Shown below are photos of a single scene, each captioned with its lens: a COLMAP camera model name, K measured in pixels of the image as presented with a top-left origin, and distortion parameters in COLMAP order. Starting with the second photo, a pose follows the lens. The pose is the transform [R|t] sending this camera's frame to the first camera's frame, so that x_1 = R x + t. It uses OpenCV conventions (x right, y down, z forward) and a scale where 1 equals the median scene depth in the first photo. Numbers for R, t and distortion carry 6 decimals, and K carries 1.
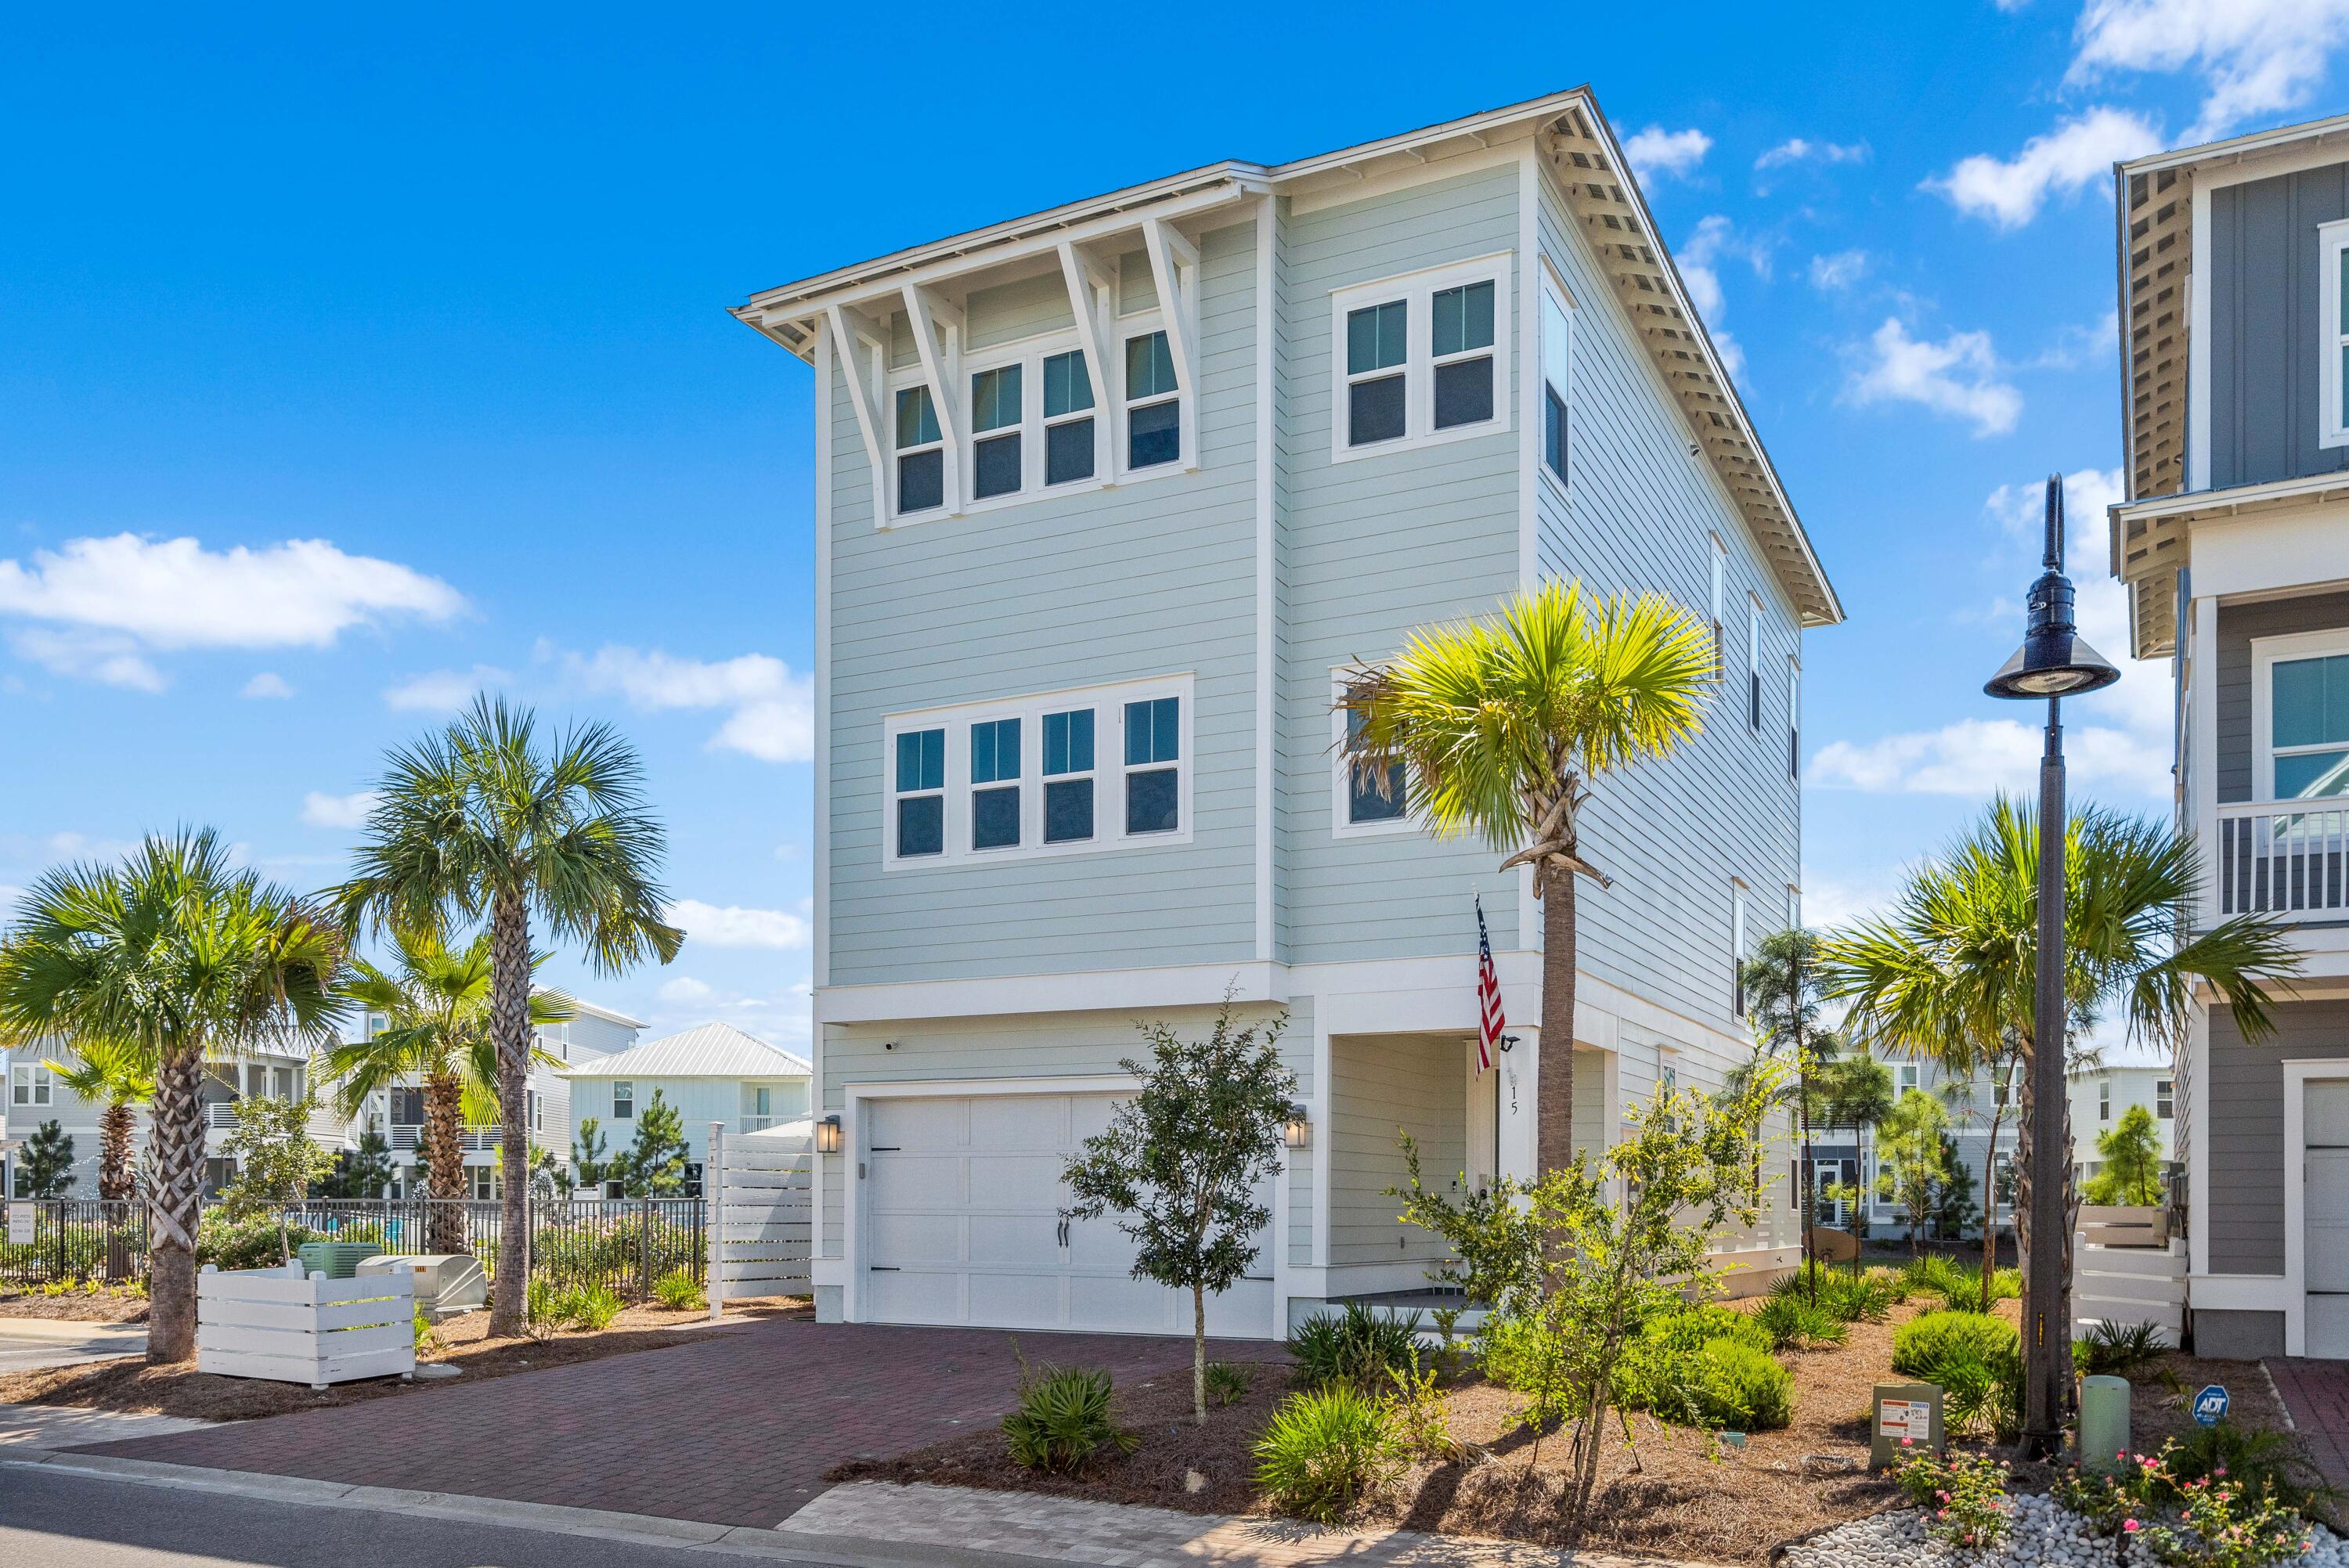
lens RADIAL K [[1627.1, 0, 1174.5], [0, 1627.1, 784.0], [0, 0, 1]] dist [-0.001928, -0.000116]
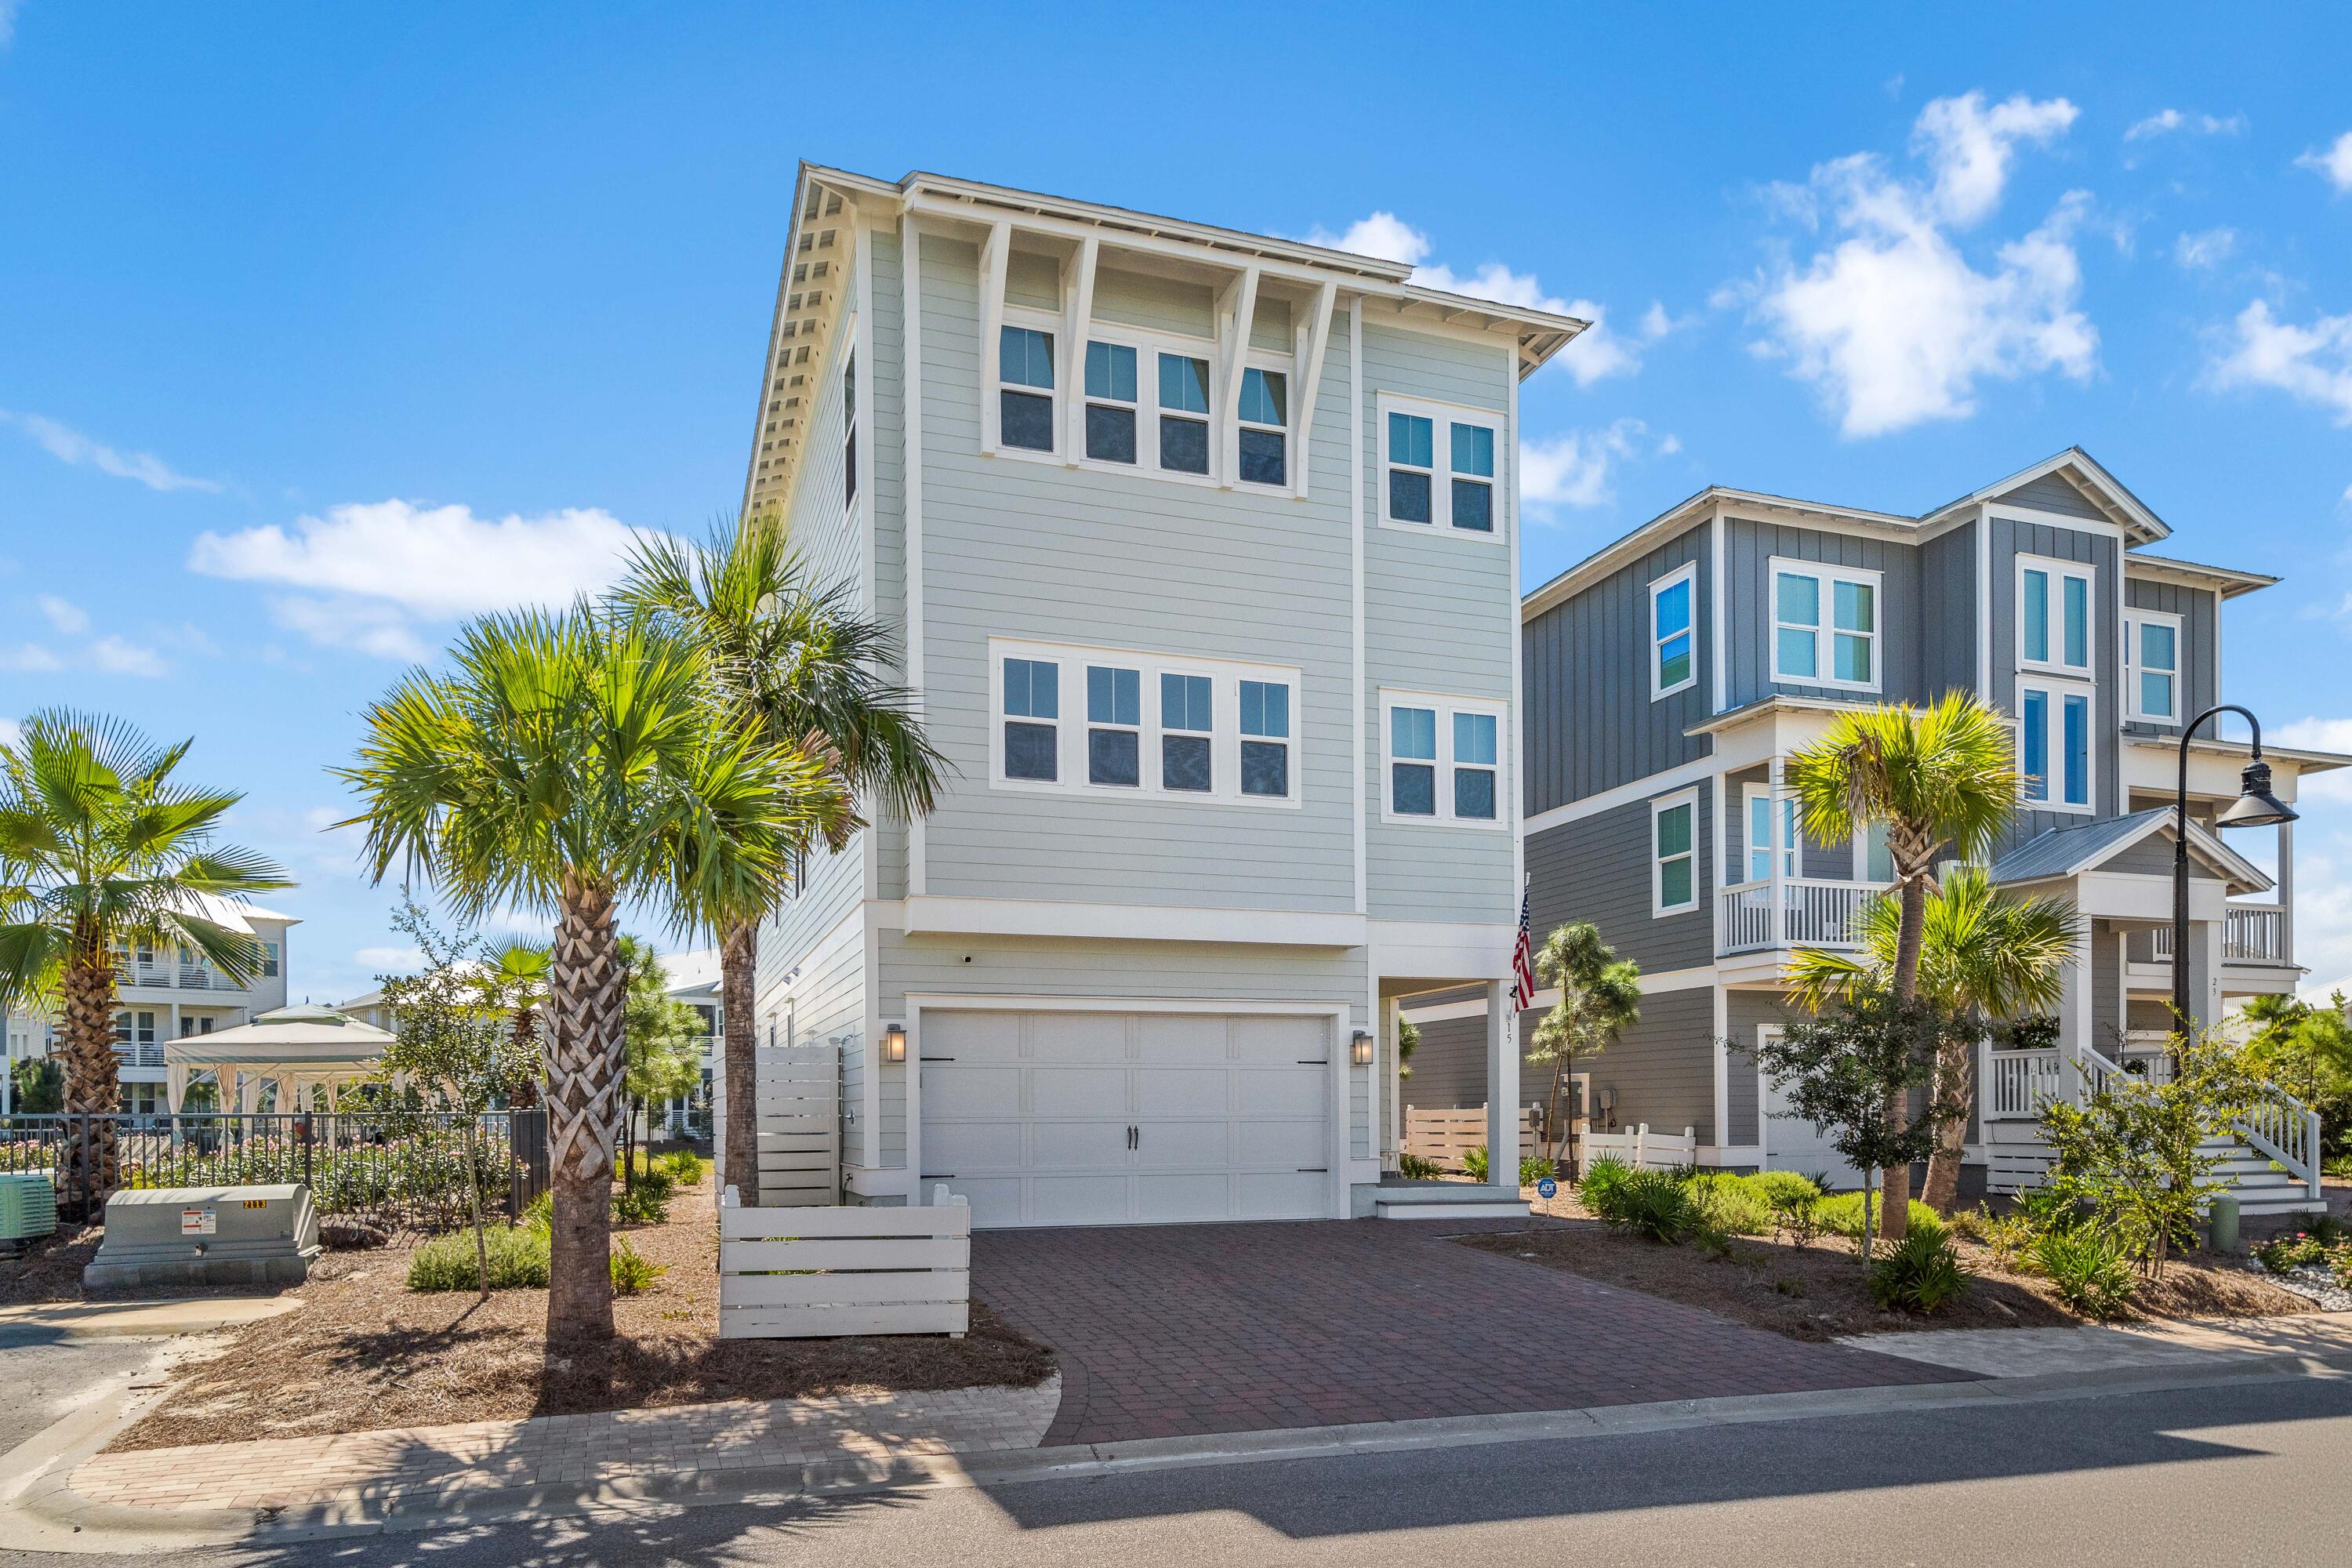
lens RADIAL K [[1375.2, 0, 1138.8], [0, 1375.2, 778.9], [0, 0, 1]] dist [-0.001619, 0.000152]
pose [[0.739225, 0.152605, 0.655941, -0.695287], [-0.160342, 0.985861, -0.048660, 0.076788], [-0.654093, -0.069204, 0.753242, 0.295691]]
